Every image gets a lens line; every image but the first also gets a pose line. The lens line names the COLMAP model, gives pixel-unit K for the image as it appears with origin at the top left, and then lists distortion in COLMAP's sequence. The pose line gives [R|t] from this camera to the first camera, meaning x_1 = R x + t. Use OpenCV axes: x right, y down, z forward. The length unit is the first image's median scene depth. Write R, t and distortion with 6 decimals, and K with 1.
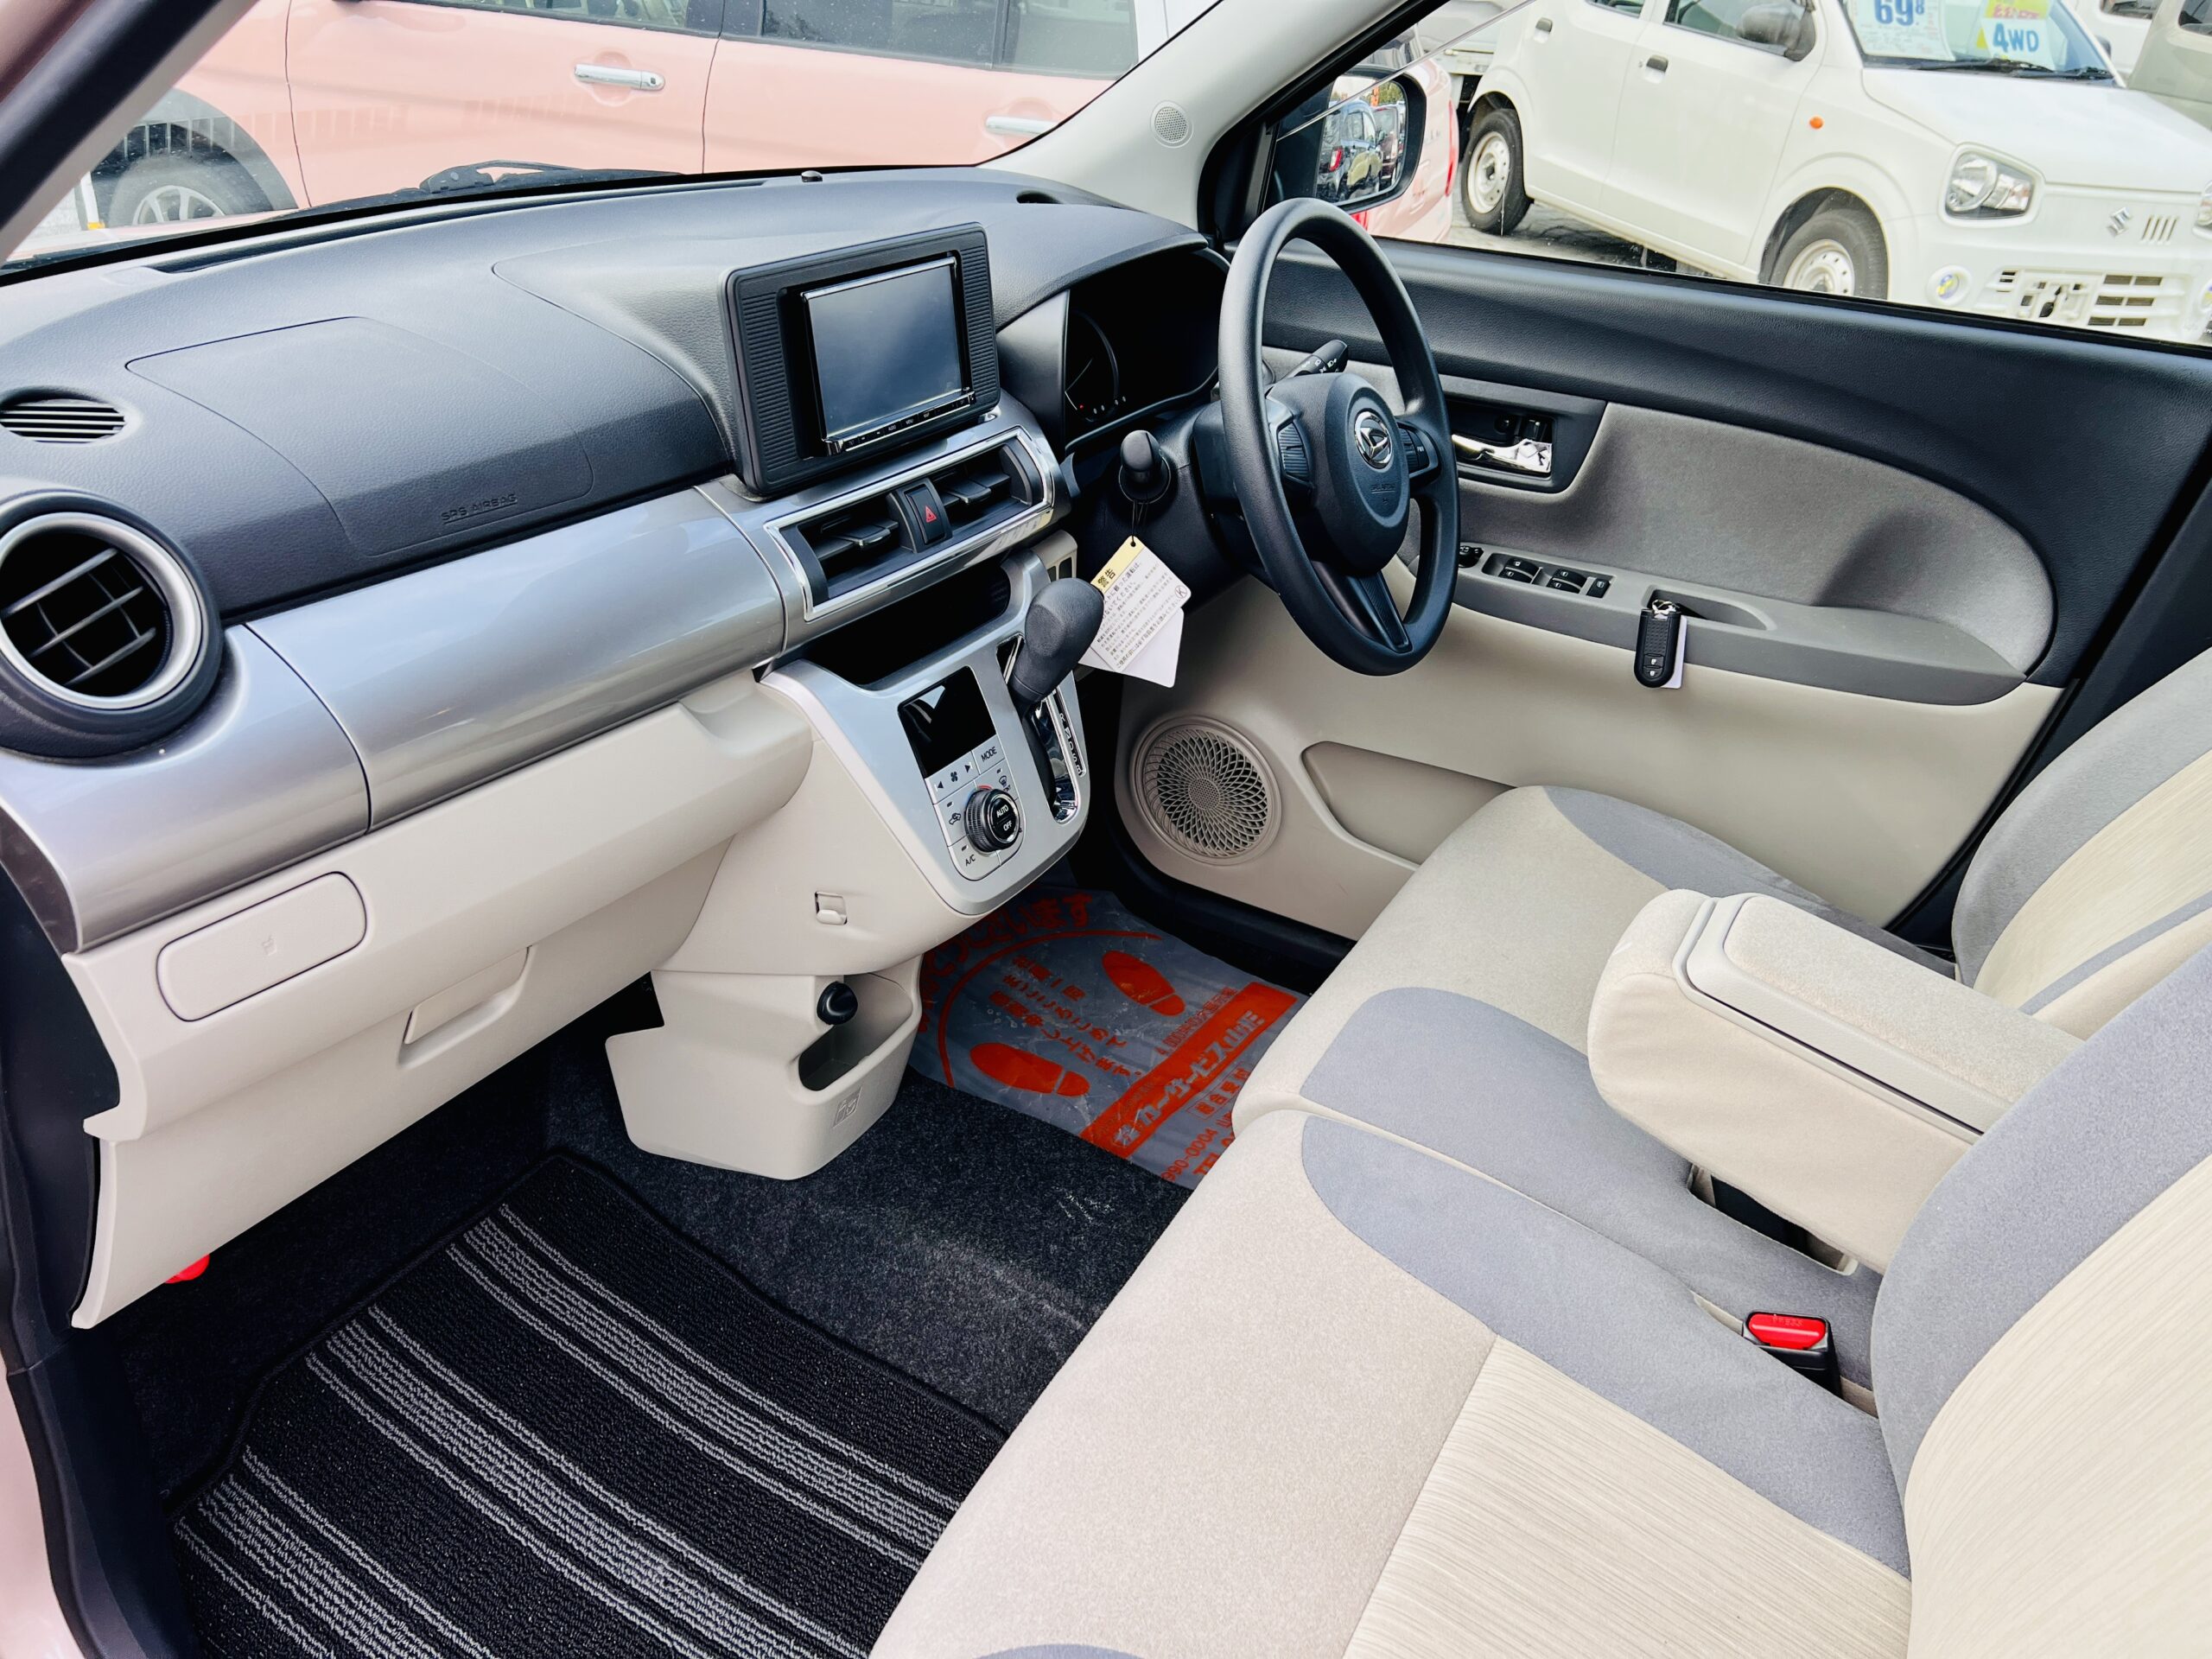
lens RADIAL K [[1681.6, 0, 1115.6], [0, 1681.6, 811.2], [0, 0, 1]] dist [0.047779, -0.075248]
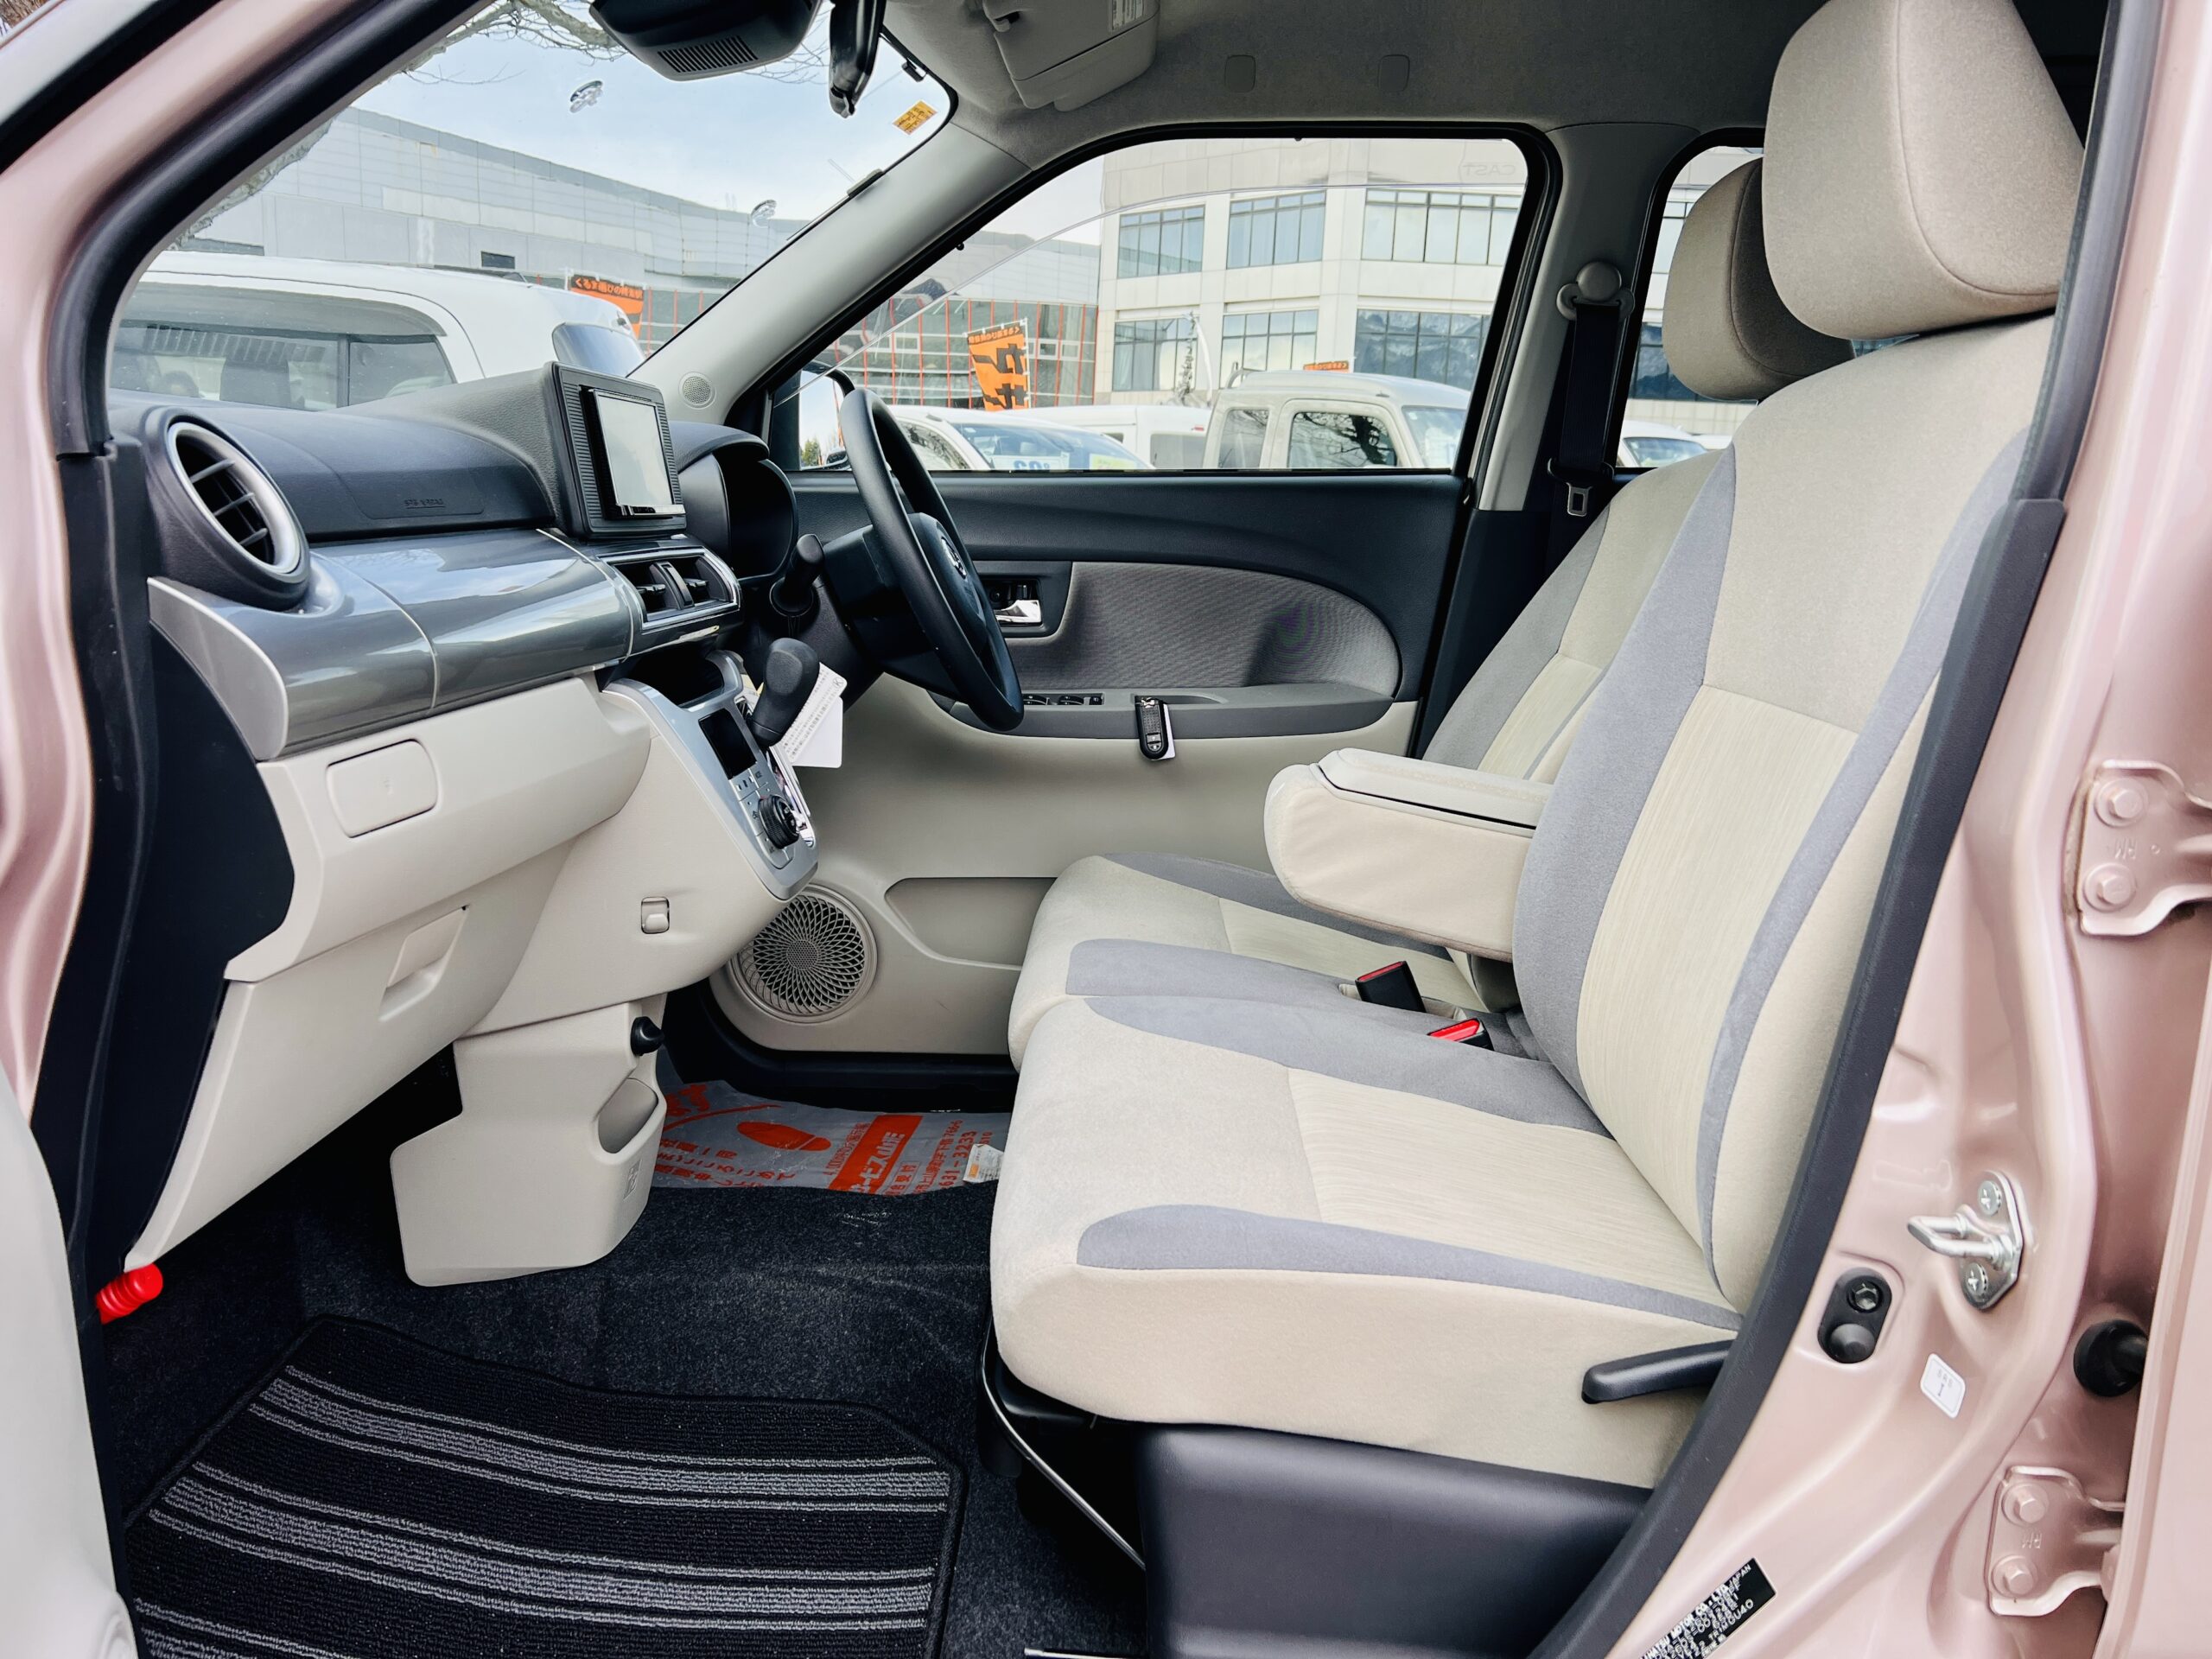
lens RADIAL K [[1681.6, 0, 1115.6], [0, 1681.6, 811.2], [0, 0, 1]] dist [0.047779, -0.075248]
pose [[0.881980, -0.142259, 0.449303, -0.358053], [0.270382, 0.933591, -0.235164, 0.311514], [-0.386011, 0.328894, 0.861873, -0.116055]]
